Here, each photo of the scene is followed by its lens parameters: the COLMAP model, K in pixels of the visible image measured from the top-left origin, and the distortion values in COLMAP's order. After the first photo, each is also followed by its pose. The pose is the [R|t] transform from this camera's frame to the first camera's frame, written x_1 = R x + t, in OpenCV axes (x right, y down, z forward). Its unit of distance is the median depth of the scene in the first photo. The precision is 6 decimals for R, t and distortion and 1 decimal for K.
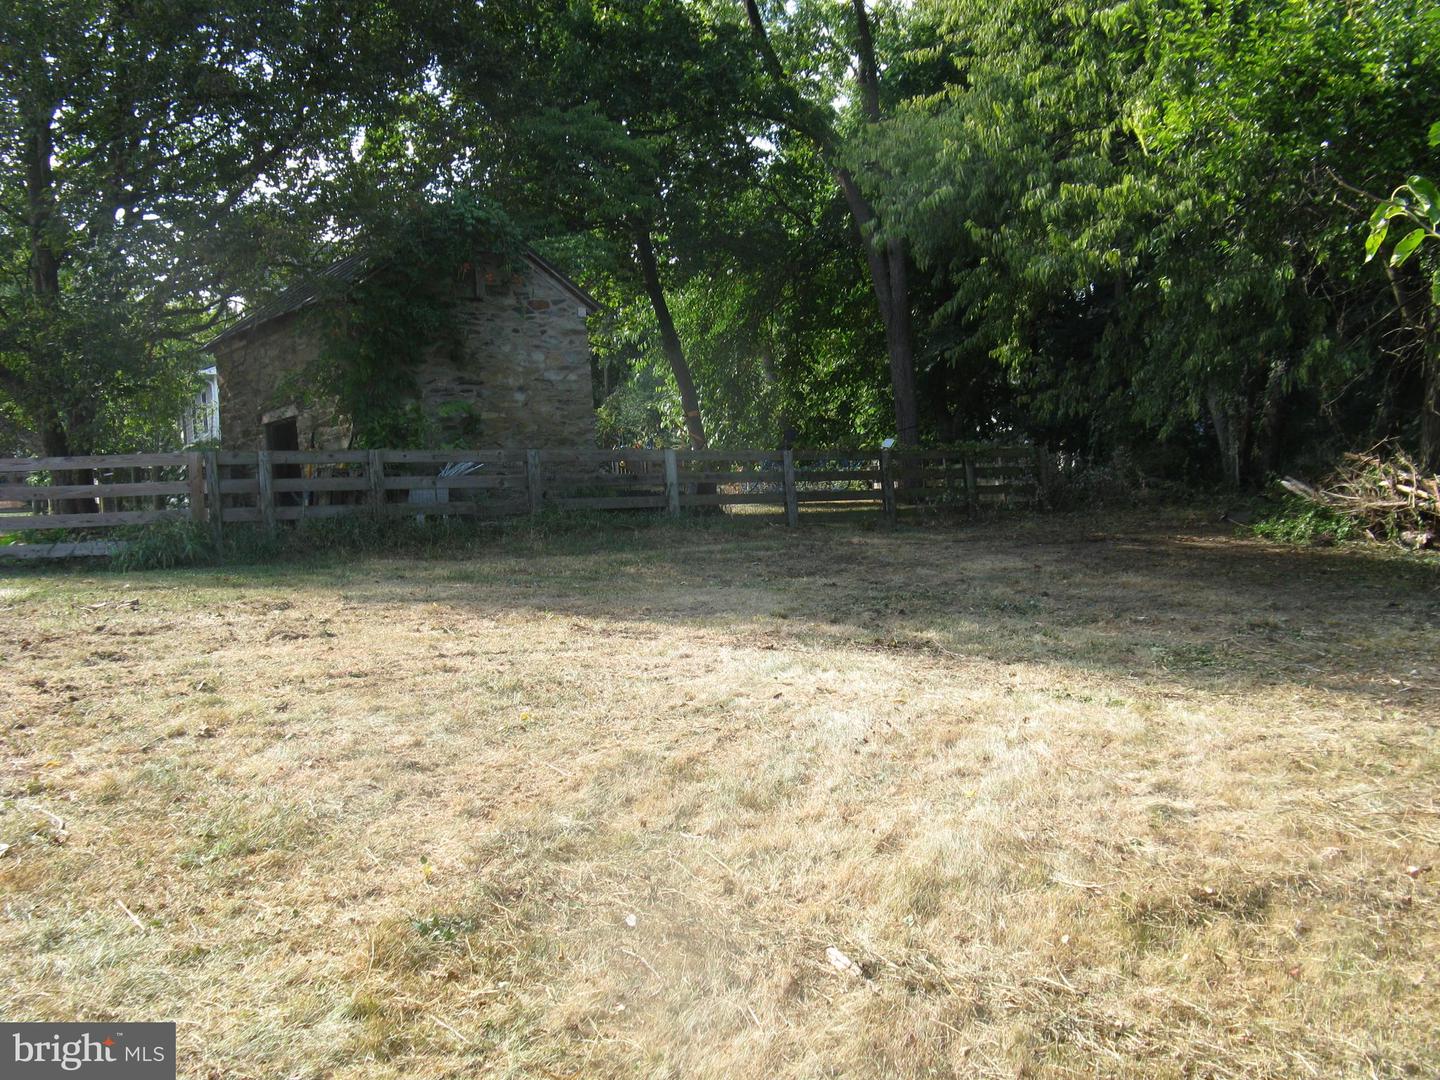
lens RADIAL K [[1497.2, 0, 709.0], [0, 1497.2, 580.4], [0, 0, 1]] dist [-0.178647, 0.222959]
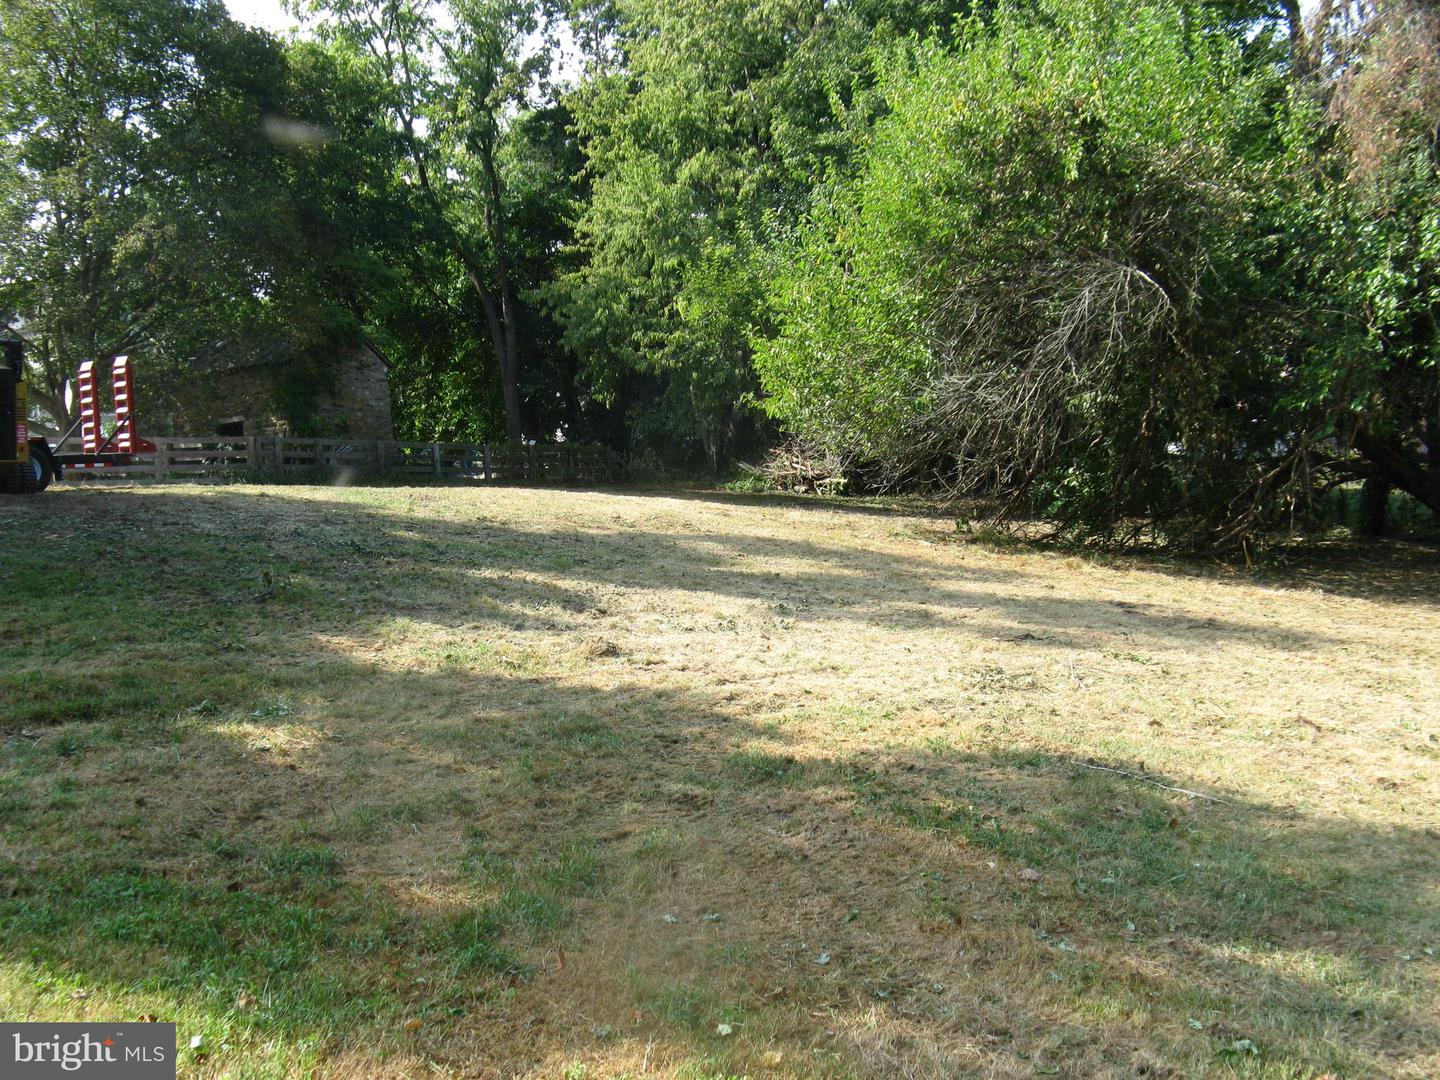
lens RADIAL K [[1497.2, 0, 709.0], [0, 1497.2, 580.4], [0, 0, 1]] dist [-0.178647, 0.222959]
pose [[0.939614, -0.012358, 0.342013, -0.495636], [0.017451, 0.999778, -0.011818, 0.166492], [-0.341791, 0.017072, 0.939621, -1.289817]]
